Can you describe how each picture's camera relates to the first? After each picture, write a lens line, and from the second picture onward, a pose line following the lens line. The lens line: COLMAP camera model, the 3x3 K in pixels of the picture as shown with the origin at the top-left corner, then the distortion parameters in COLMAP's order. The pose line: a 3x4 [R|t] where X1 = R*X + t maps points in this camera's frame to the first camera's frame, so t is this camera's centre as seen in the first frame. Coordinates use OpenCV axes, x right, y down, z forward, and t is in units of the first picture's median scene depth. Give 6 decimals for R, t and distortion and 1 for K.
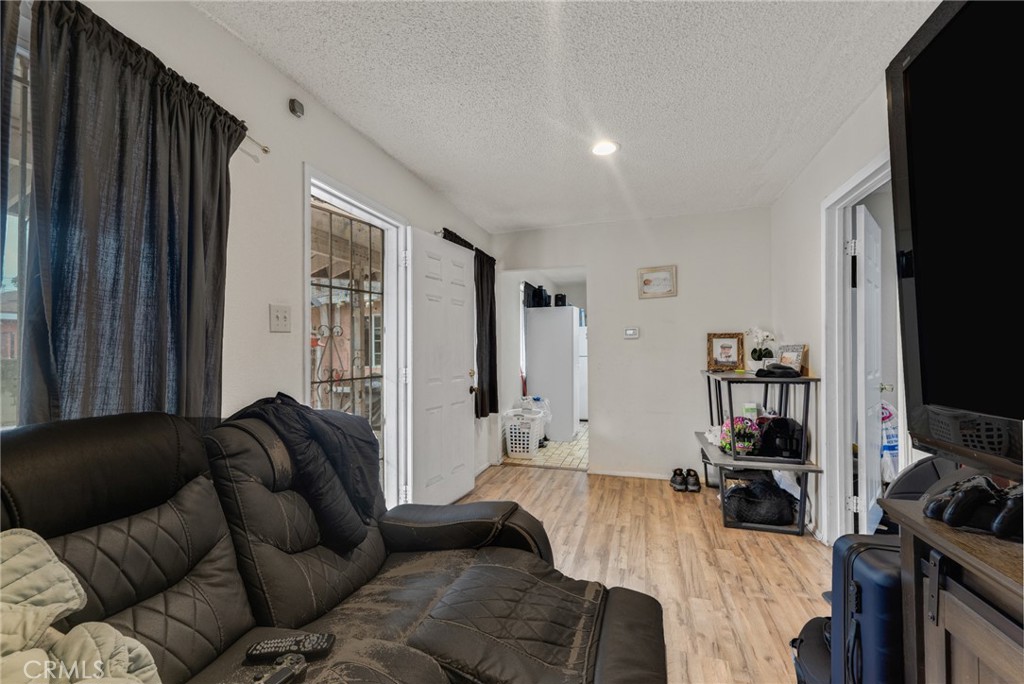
lens RADIAL K [[438.2, 0, 506.1], [0, 438.2, 349.8], [0, 0, 1]] dist [0.010571, 0.000006]
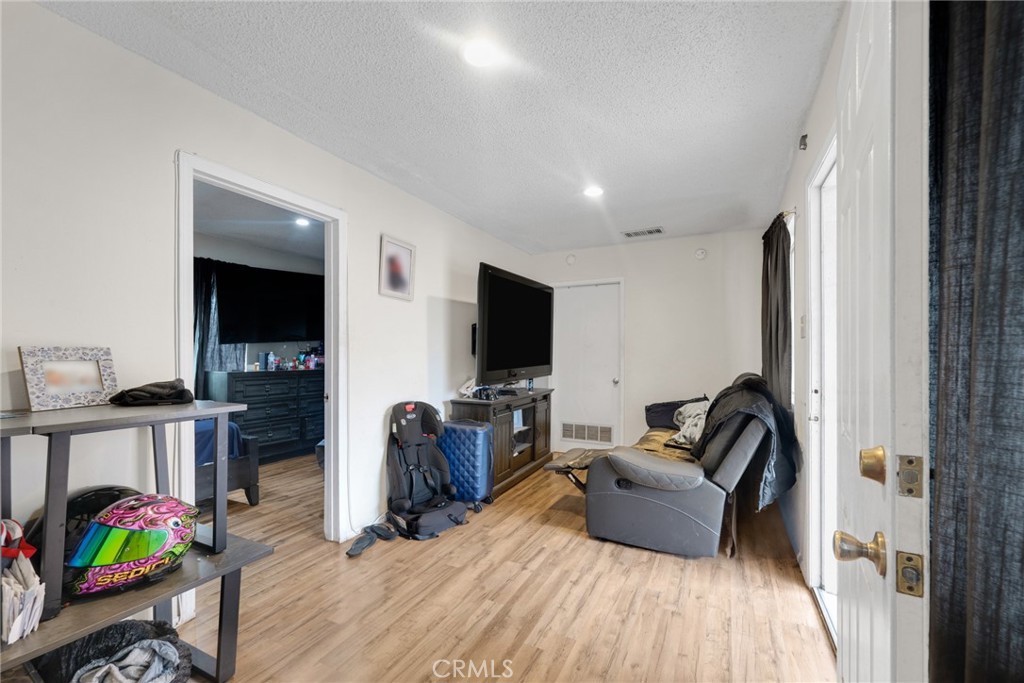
lens RADIAL K [[438.2, 0, 506.1], [0, 438.2, 349.3], [0, 0, 1]] dist [0.010571, 0.000006]
pose [[-0.981675, 0.002931, 0.190542, 0.058855], [0.001585, 0.999973, -0.007218, -0.009789], [-0.190558, -0.006784, -0.981652, 1.812013]]
